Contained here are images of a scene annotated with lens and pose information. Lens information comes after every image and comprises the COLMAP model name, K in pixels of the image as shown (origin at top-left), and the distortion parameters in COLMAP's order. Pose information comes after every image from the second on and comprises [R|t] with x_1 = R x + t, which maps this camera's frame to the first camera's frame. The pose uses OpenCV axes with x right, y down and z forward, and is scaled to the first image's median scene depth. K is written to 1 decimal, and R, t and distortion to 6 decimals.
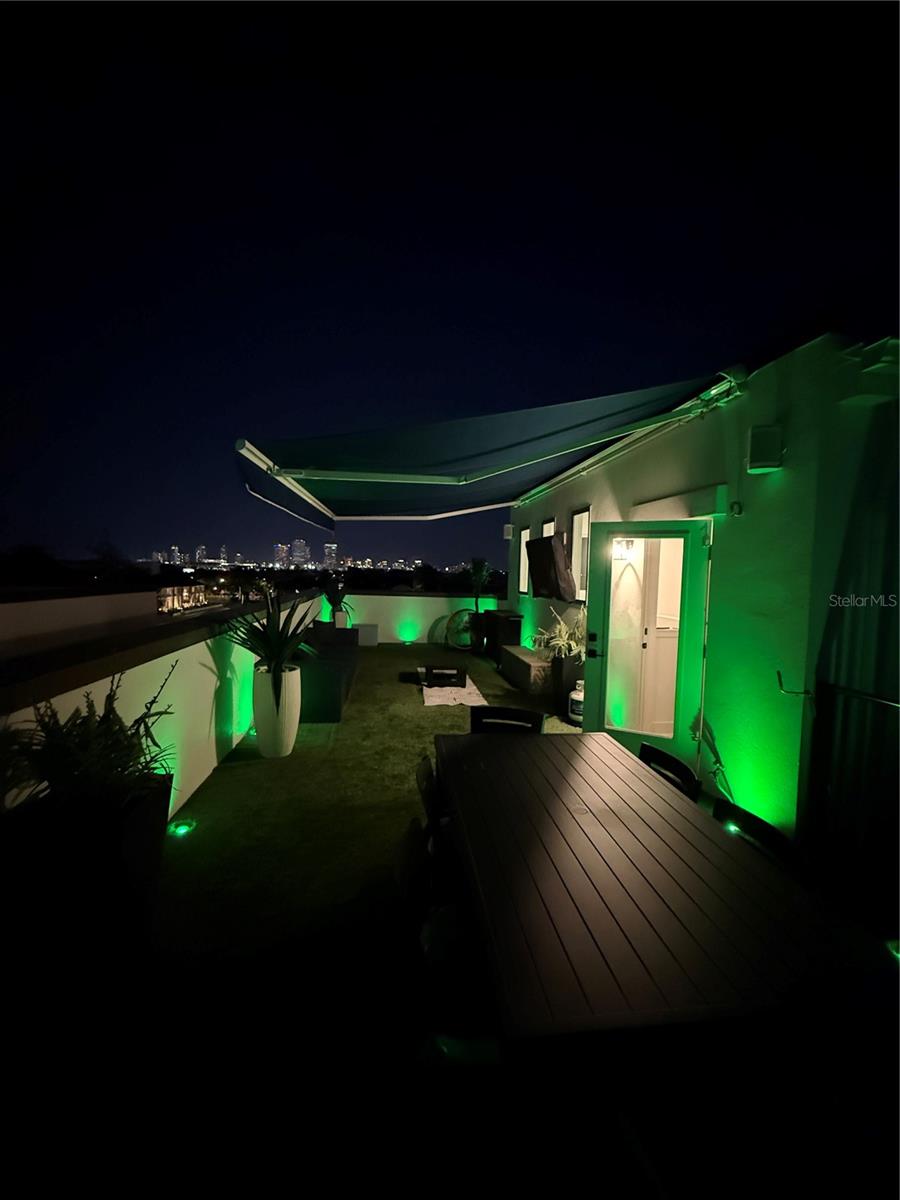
lens RADIAL K [[484.3, 0, 450.0], [0, 484.3, 600.0], [0, 0, 1]] dist [-0.000199, 0.000000]
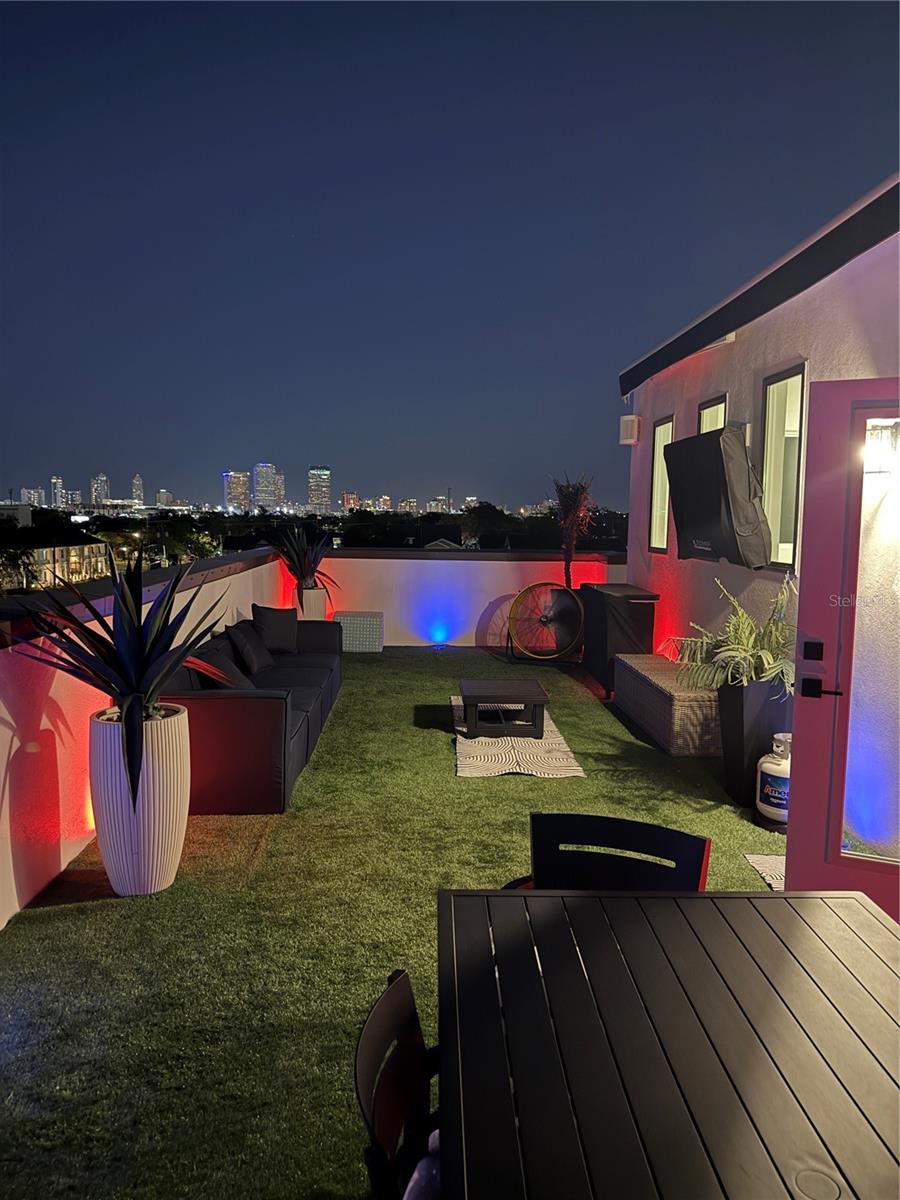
lens RADIAL K [[829.1, 0, 450.0], [0, 829.1, 600.0], [0, 0, 1]] dist [0.062767, -0.000955]
pose [[0.995301, -0.005777, -0.096658, 0.020176], [0.009805, 0.999101, 0.041247, -0.000772], [0.096333, -0.042000, 0.994463, 0.123352]]
